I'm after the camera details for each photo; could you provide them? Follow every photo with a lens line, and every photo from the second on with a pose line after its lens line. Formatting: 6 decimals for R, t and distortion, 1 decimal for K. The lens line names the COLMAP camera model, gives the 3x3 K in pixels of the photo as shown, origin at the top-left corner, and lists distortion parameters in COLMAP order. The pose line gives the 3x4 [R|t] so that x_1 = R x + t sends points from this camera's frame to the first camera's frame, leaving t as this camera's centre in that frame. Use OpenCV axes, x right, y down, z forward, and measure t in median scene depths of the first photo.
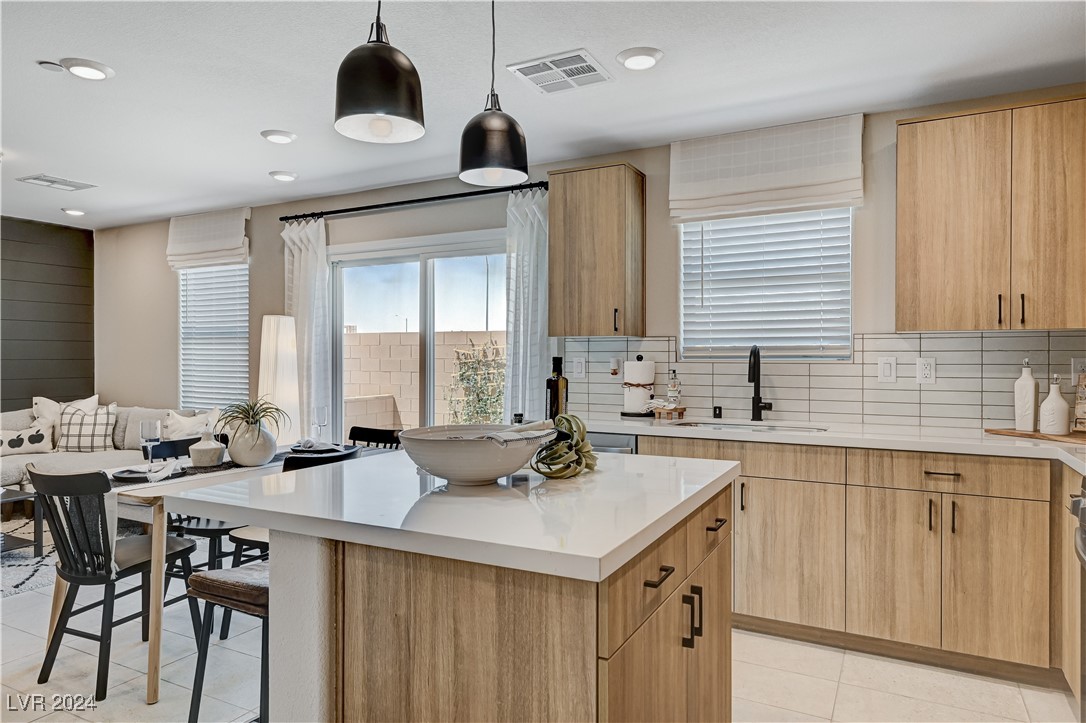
lens RADIAL K [[688.8, 0, 524.5], [0, 688.8, 351.6], [0, 0, 1]] dist [0.012997, -0.000595]
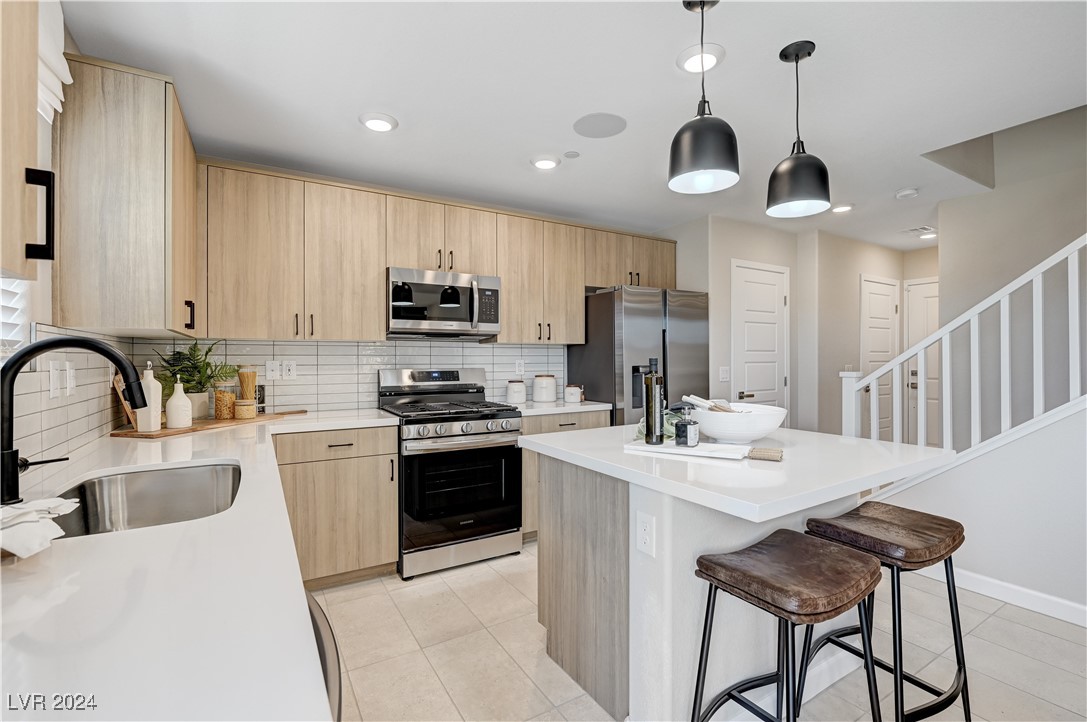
lens RADIAL K [[483.8, 0, 532.3], [0, 483.8, 360.7], [0, 0, 1]] dist [-0.002567, 0.000115]
pose [[-0.860589, 0.000377, 0.509299, -0.104649], [-0.000609, 0.999998, -0.001769, 0.006883], [-0.509299, -0.001832, -0.860588, 0.957295]]
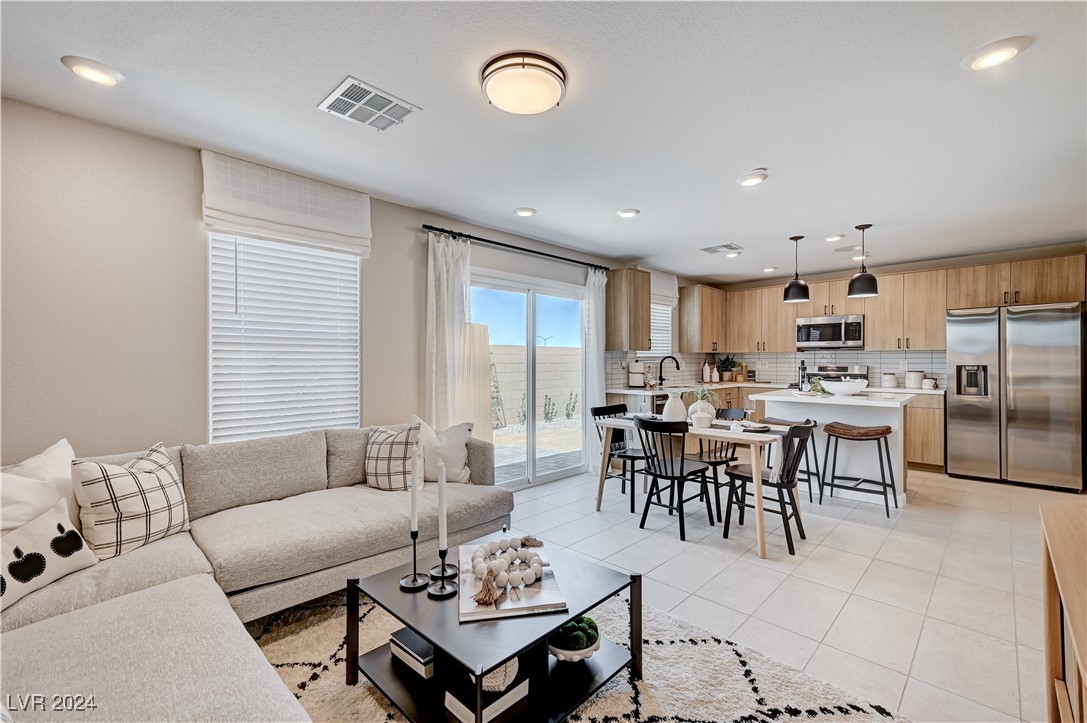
lens RADIAL K [[453.8, 0, 560.5], [0, 453.8, 362.5], [0, 0, 1]] dist [0.024279, 0.001101]
pose [[0.257473, -0.005813, 0.966268, -1.215794], [-0.005399, 0.999958, 0.007455, 0.003784], [-0.966271, -0.007137, 0.257430, 0.807574]]
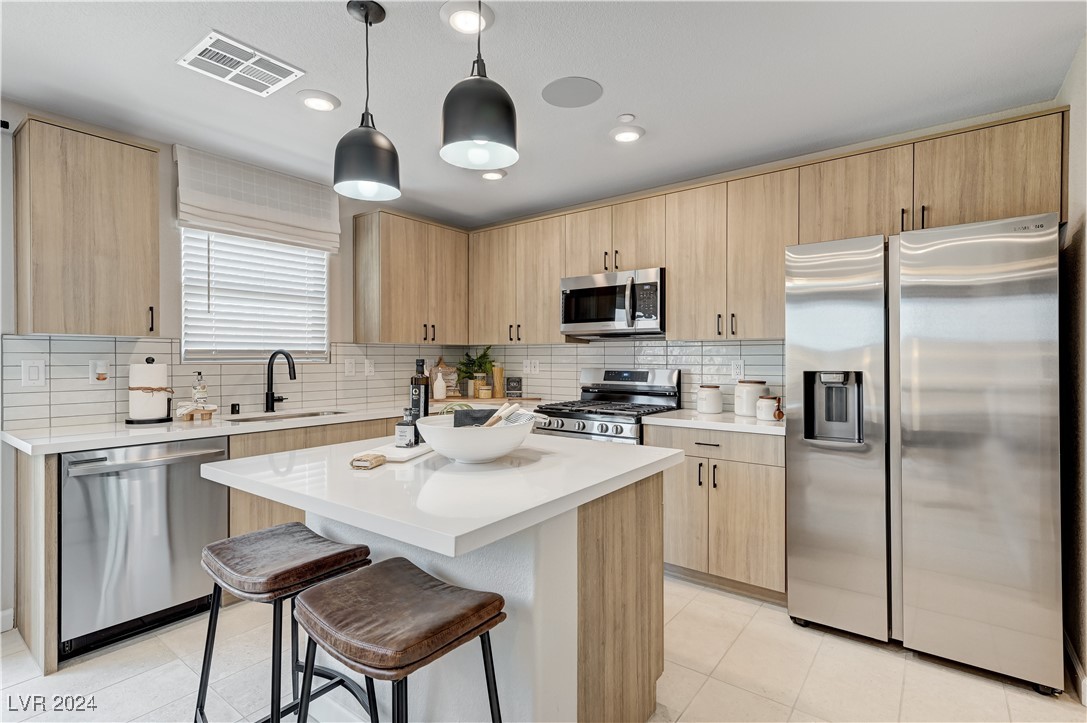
lens RADIAL K [[524.0, 0, 552.9], [0, 524.0, 358.3], [0, 0, 1]] dist [0.030580, -0.002028]
pose [[0.139753, -0.000320, 0.990186, -0.444548], [-0.007416, 0.999972, 0.001370, 0.001218], [-0.990159, -0.007535, 0.139747, 0.332161]]
